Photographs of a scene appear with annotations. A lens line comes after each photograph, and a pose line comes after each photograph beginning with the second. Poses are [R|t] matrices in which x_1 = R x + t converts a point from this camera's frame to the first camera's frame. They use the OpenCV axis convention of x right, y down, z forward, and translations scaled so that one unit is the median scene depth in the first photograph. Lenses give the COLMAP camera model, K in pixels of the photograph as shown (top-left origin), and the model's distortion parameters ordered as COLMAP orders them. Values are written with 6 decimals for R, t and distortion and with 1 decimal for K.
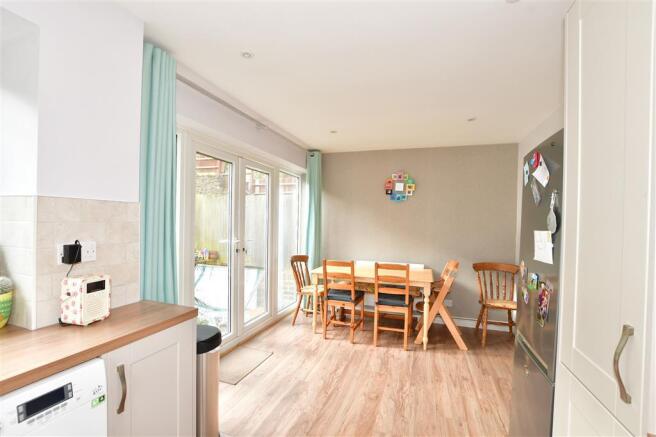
lens RADIAL K [[288.4, 0, 328.2], [0, 288.4, 222.3], [0, 0, 1]] dist [-0.030126, 0.003570]
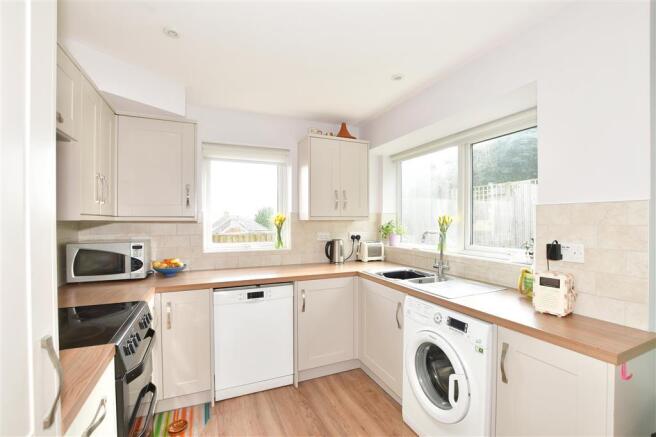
lens RADIAL K [[288.4, 0, 328.2], [0, 288.4, 222.3], [0, 0, 1]] dist [-0.030126, 0.003570]
pose [[-0.736181, -0.016264, -0.676589, 0.533911], [-0.016251, 0.999848, -0.006352, 0.011171], [0.676589, 0.006319, -0.736334, 1.134446]]
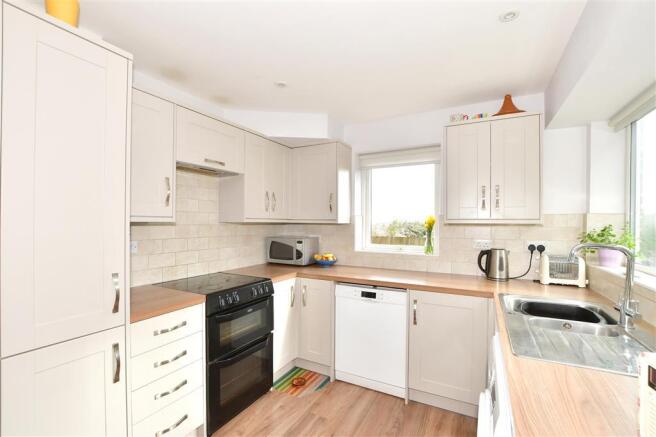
lens RADIAL K [[288.4, 0, 328.2], [0, 288.4, 222.3], [0, 0, 1]] dist [-0.030126, 0.003570]
pose [[-0.986800, -0.027045, 0.159670, -0.320069], [-0.027109, 0.999631, 0.001776, -0.004450], [-0.159659, -0.002576, -0.987169, 1.384554]]
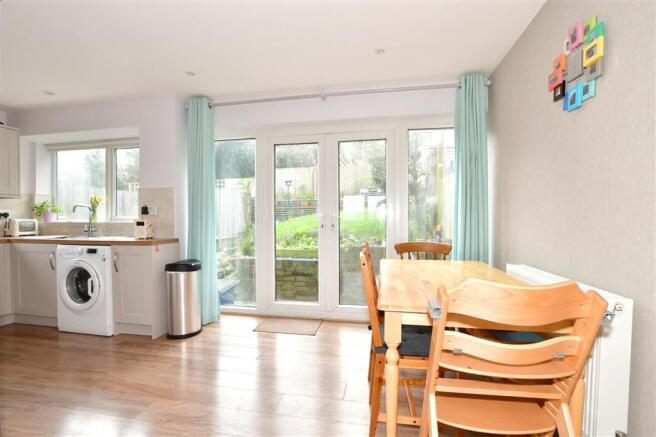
lens RADIAL K [[288.4, 0, 328.2], [0, 288.4, 222.3], [0, 0, 1]] dist [-0.030126, 0.003570]
pose [[0.160574, -0.006774, -0.987001, 1.692133], [0.004497, 0.999971, -0.006132, 0.218158], [0.987014, -0.003454, 0.160600, 2.018110]]
